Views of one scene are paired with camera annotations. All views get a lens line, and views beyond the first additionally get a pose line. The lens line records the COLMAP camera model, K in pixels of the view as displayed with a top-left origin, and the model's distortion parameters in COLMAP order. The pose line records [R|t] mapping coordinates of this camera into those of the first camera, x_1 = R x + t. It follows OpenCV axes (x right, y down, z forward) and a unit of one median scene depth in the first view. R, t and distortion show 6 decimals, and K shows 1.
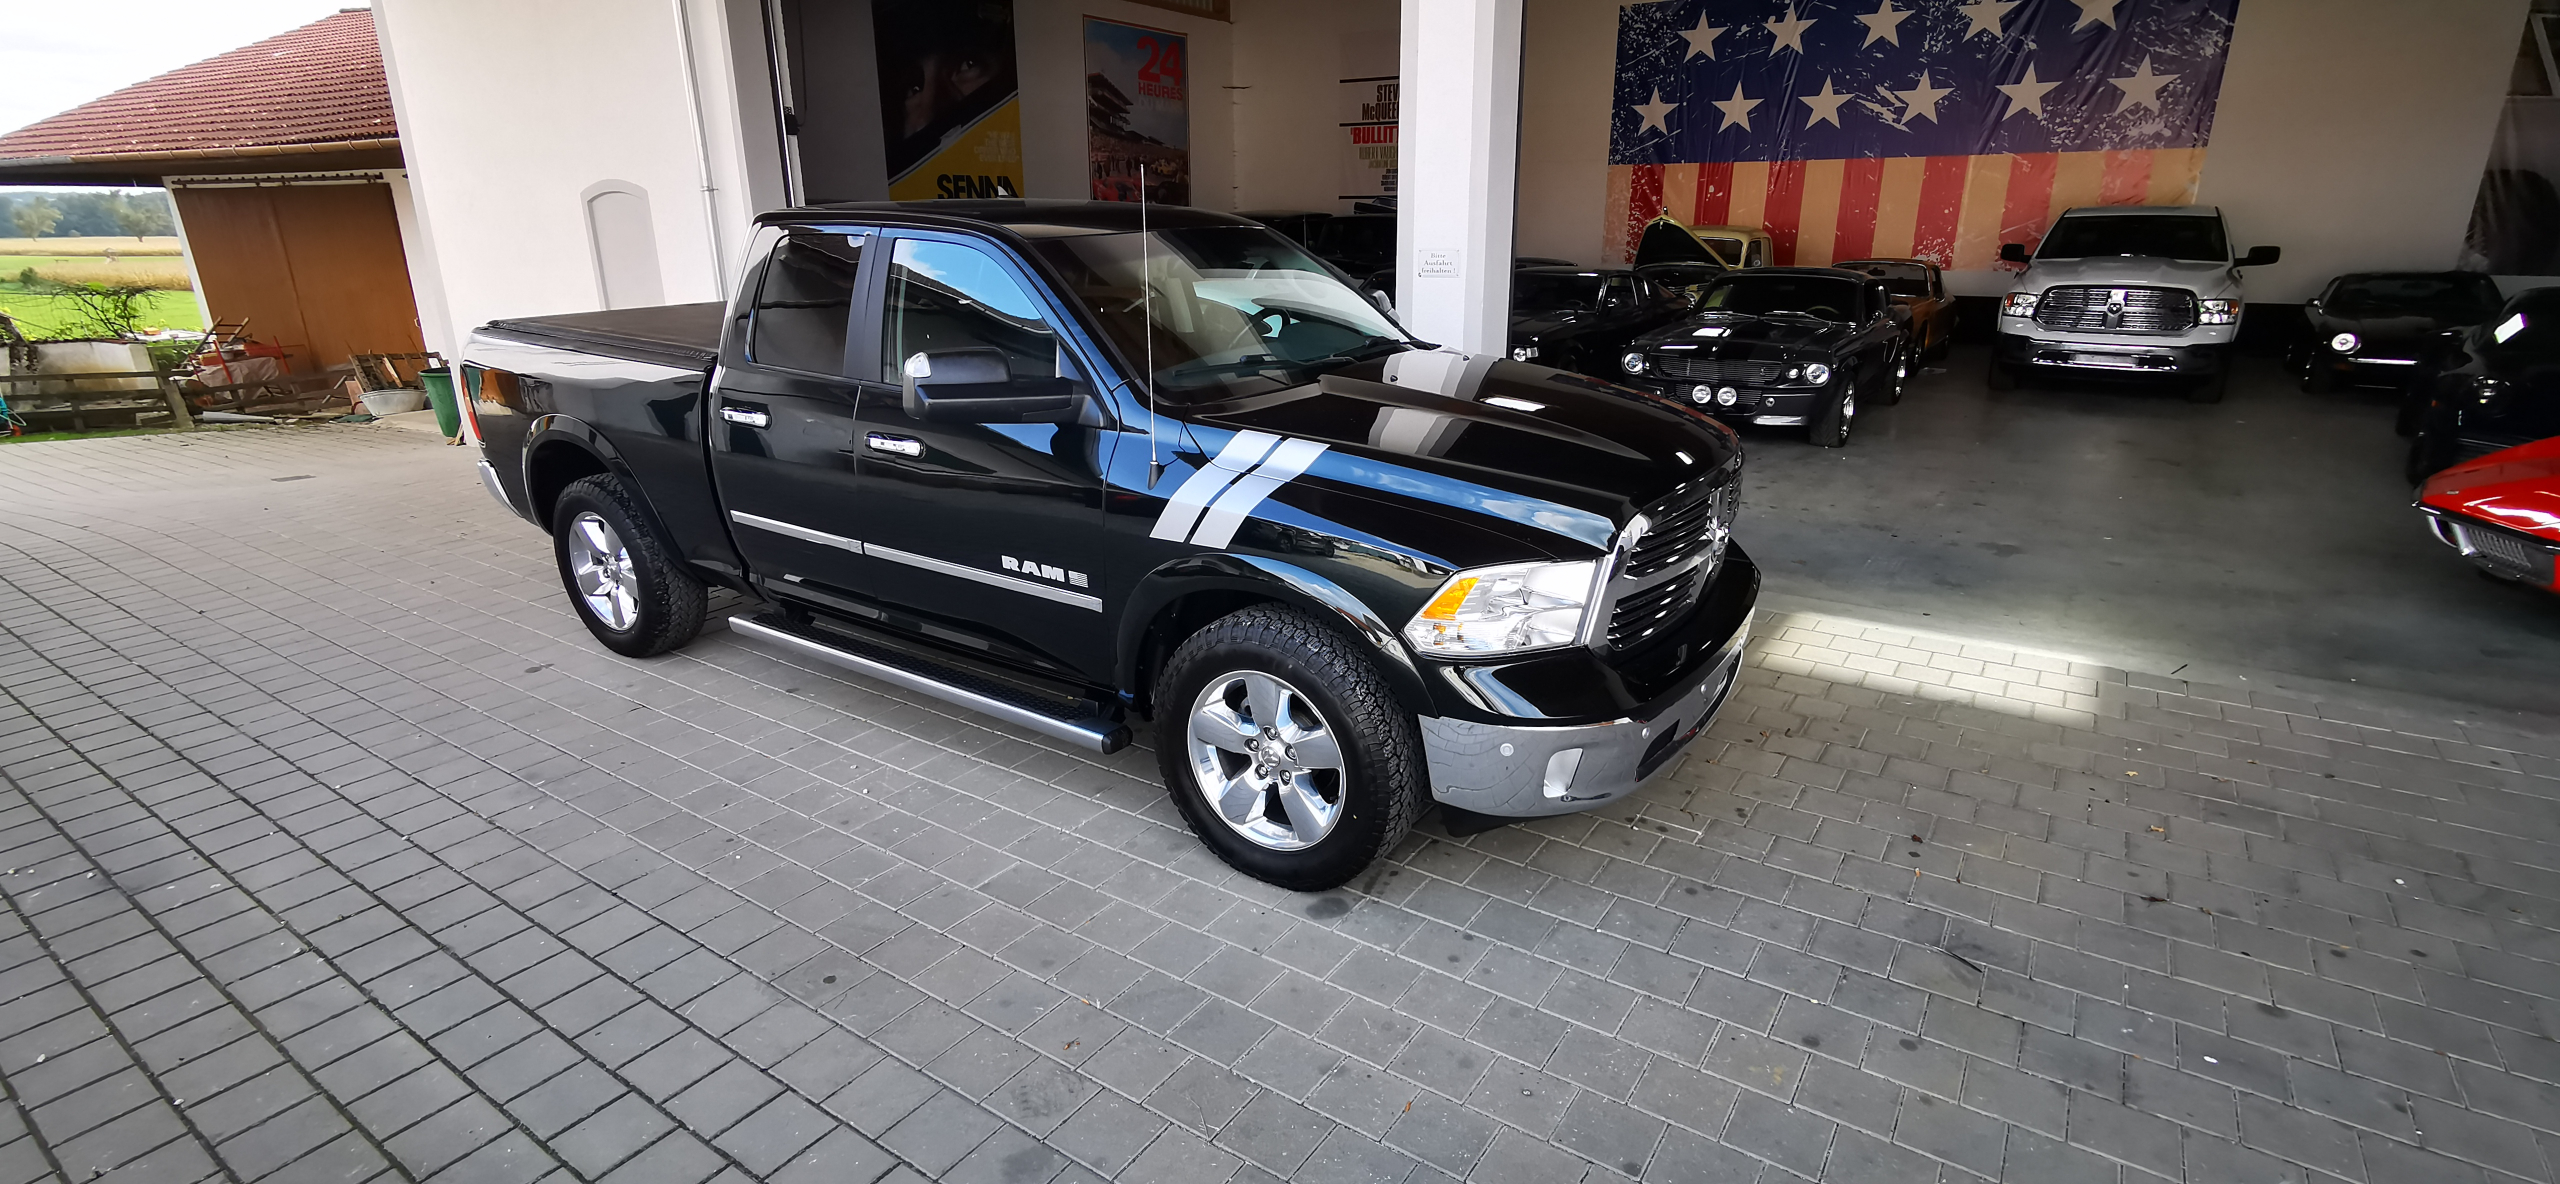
lens RADIAL K [[1175.6, 0, 1281.2], [0, 1175.6, 591.8], [0, 0, 1]] dist [-0.011979, 0.014125]
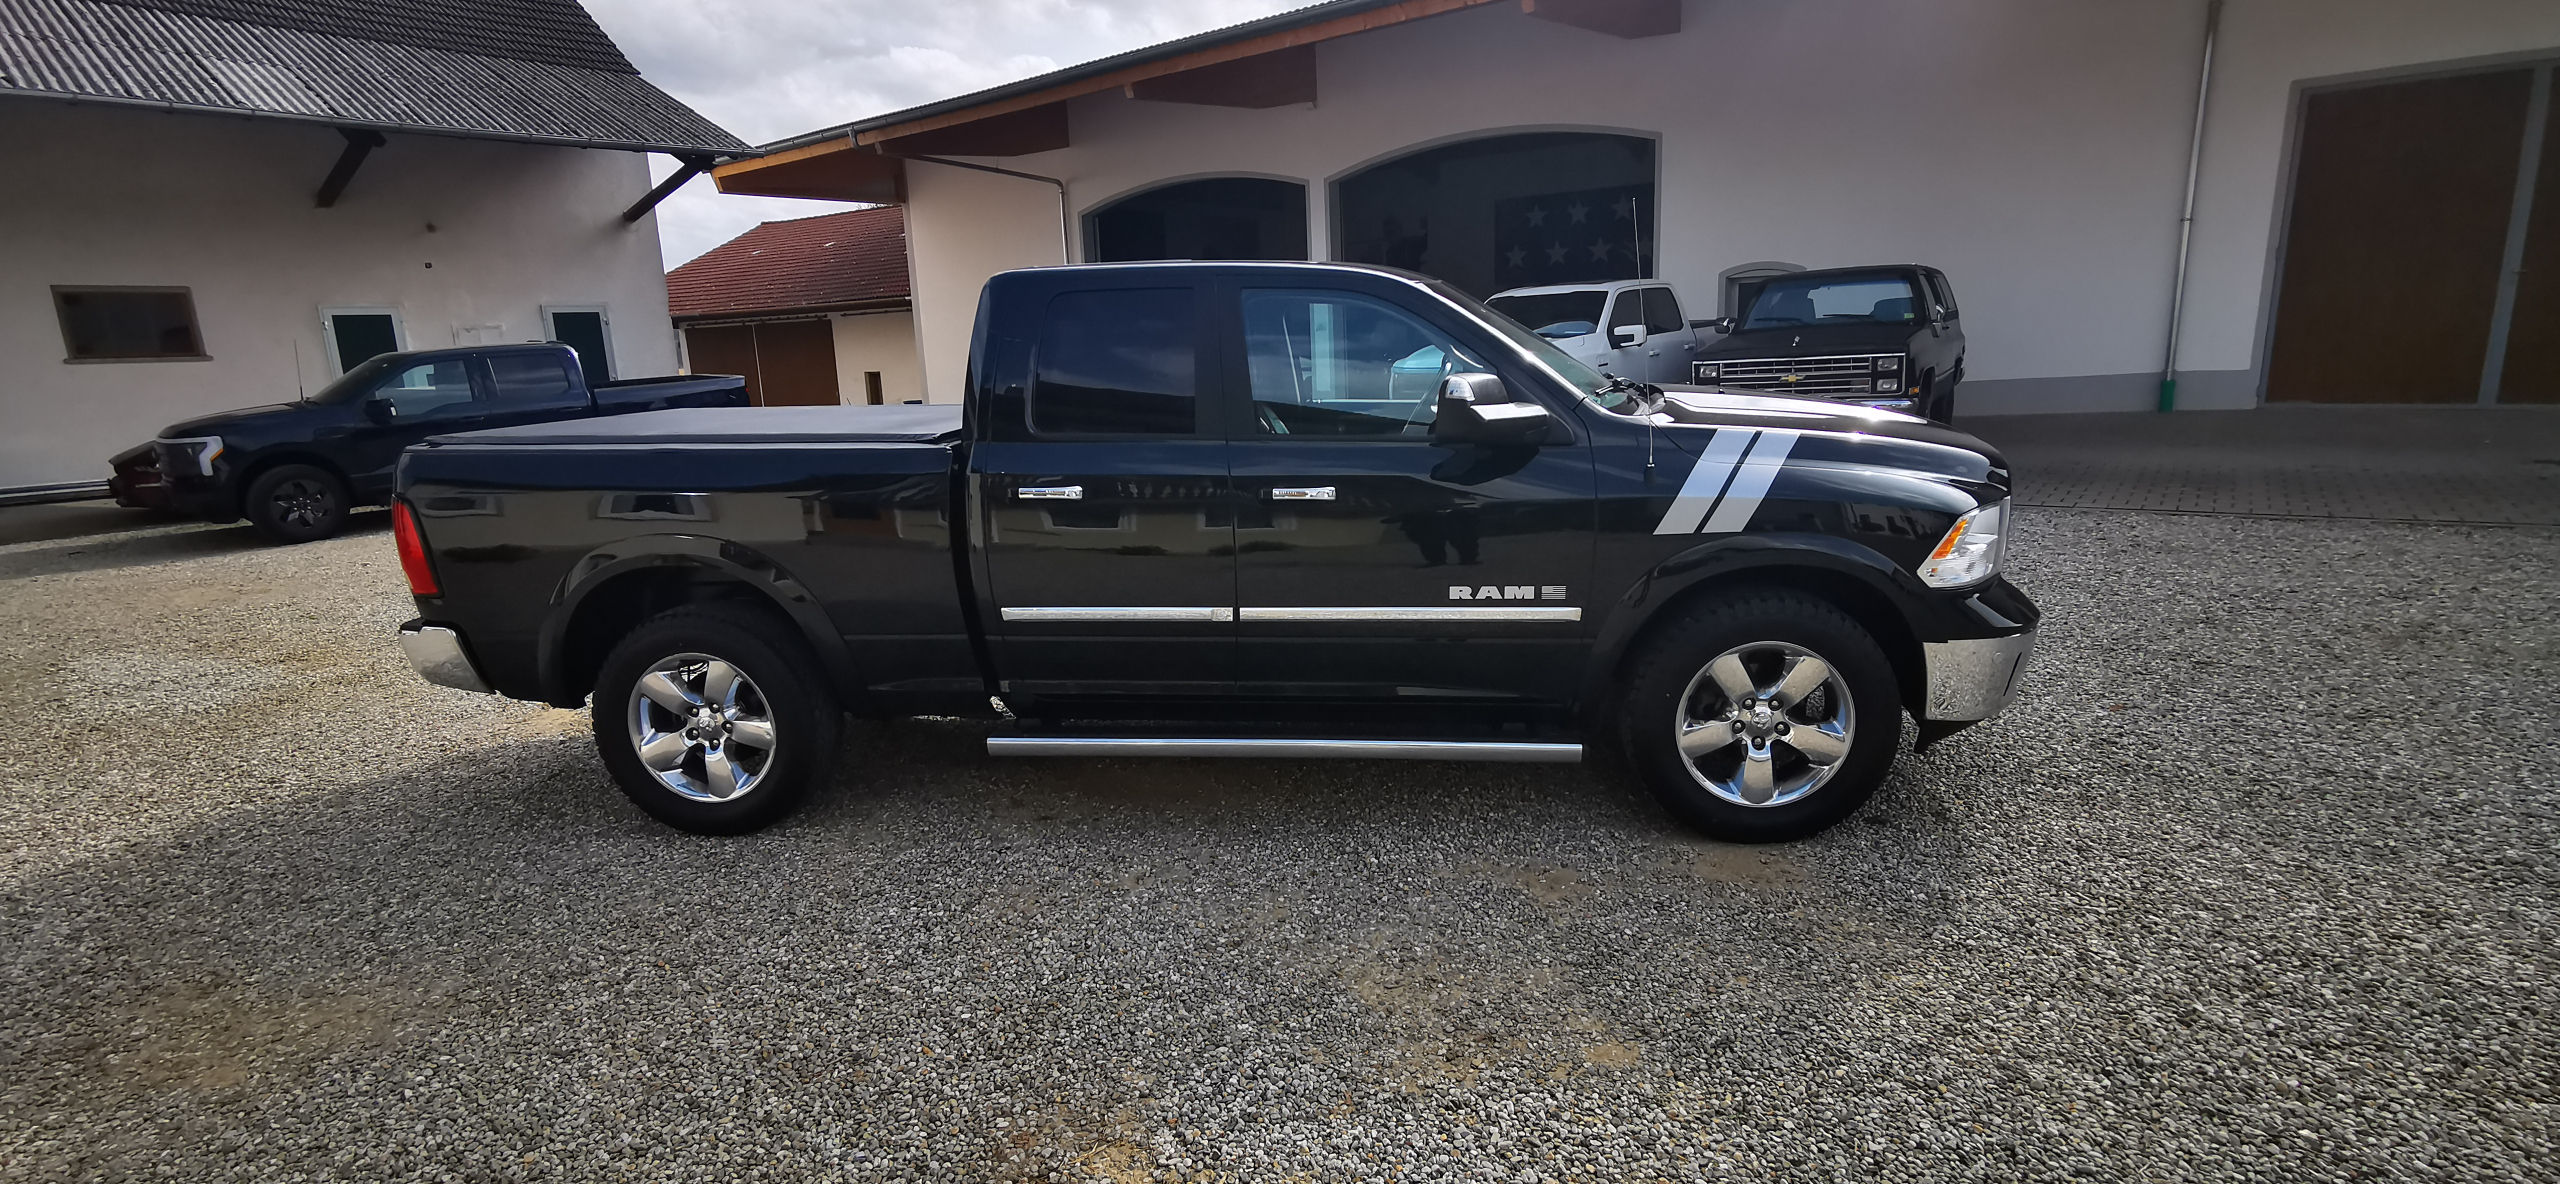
lens RADIAL K [[1174.1, 0, 1280.0], [0, 1174.1, 592.0], [0, 0, 1]] dist [-0.013151, 0.016836]
pose [[0.888874, -0.122659, 0.441427, -0.831758], [0.173466, 0.981867, -0.076465, 0.025638], [-0.424044, 0.144540, 0.894033, 0.181130]]
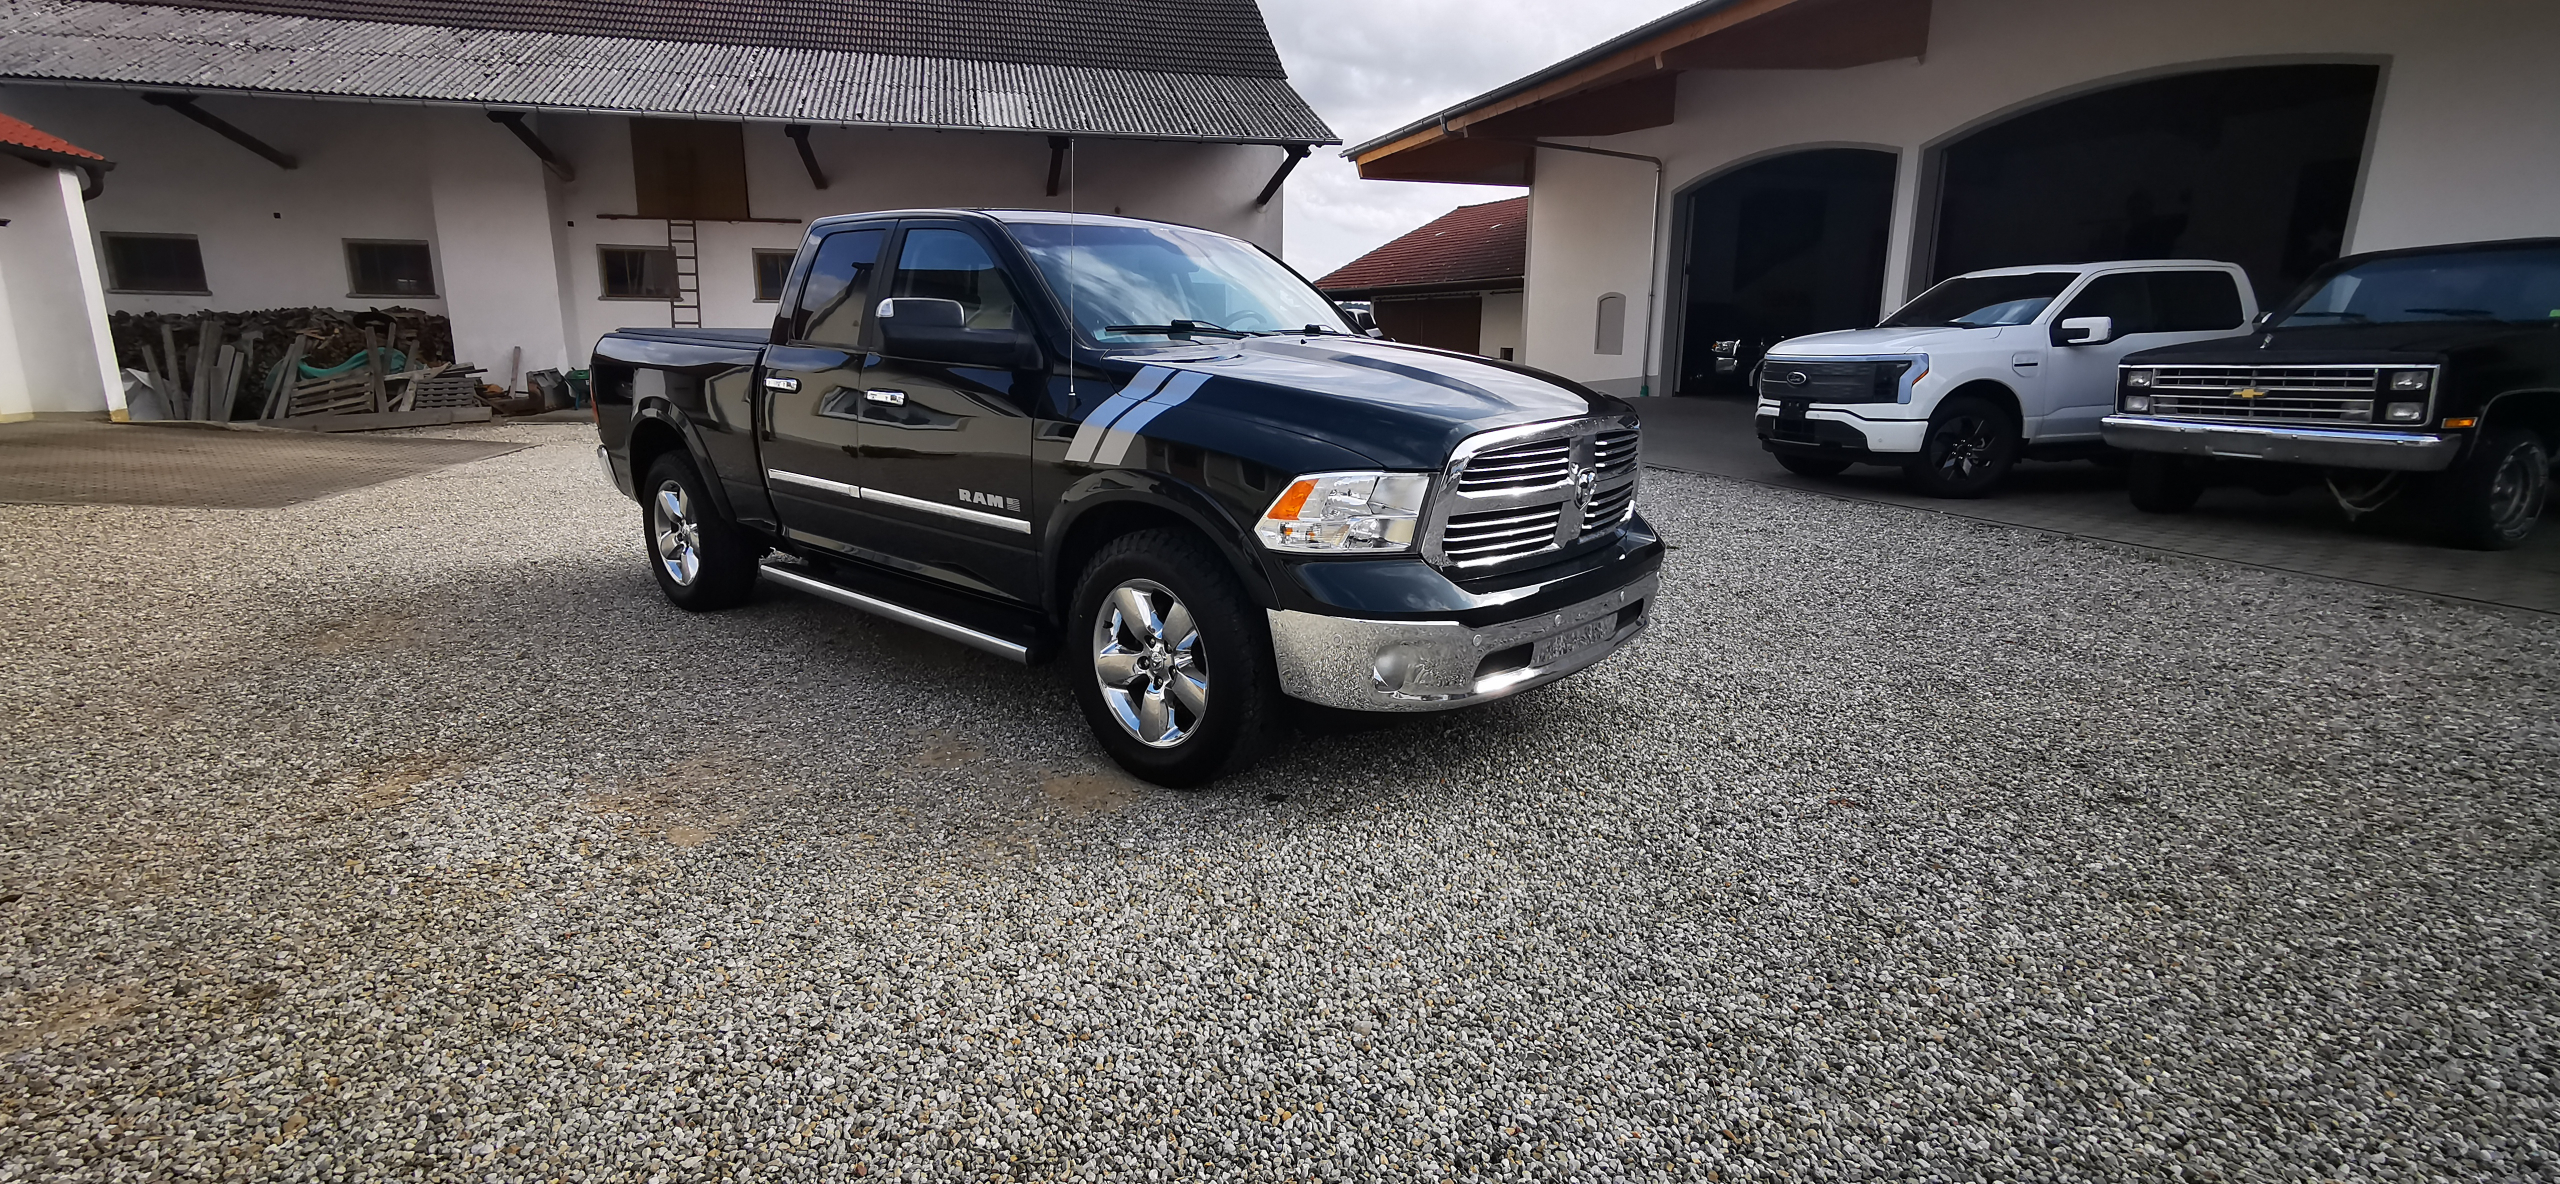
lens RADIAL K [[1174.5, 0, 1280.0], [0, 1174.5, 592.0], [0, 0, 1]] dist [-0.016912, 0.017531]
pose [[0.990209, 0.047627, -0.131216, 0.231669], [-0.061027, 0.993108, -0.100062, 0.168954], [0.125546, 0.107090, 0.986291, -0.073102]]
